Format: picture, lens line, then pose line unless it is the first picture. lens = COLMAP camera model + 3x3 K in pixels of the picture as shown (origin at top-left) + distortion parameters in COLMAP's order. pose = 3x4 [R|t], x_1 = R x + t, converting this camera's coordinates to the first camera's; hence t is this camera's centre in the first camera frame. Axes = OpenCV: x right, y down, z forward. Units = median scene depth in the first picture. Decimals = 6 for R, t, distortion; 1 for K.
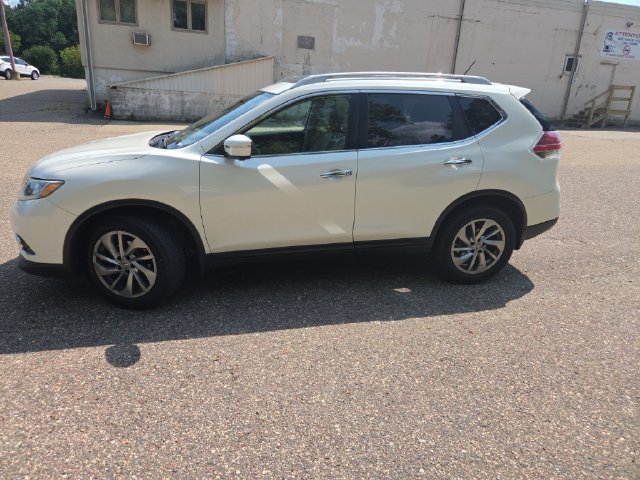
lens RADIAL K [[425.9, 0, 316.1], [0, 425.9, 234.1], [0, 0, 1]] dist [0.068254, -0.052135]
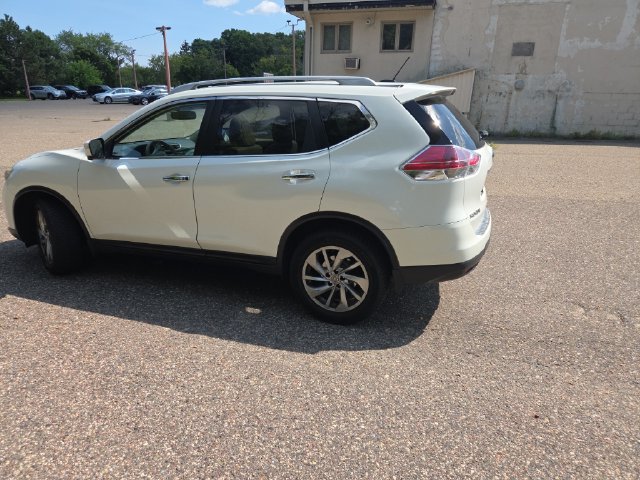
lens RADIAL K [[425.9, 0, 322.0], [0, 425.9, 241.0], [0, 0, 1]] dist [0.068254, -0.052135]
pose [[0.833270, 0.138173, -0.535321, 0.803528], [-0.152019, 0.988206, 0.018439, -0.057375], [0.531555, 0.066014, 0.844447, 0.286264]]
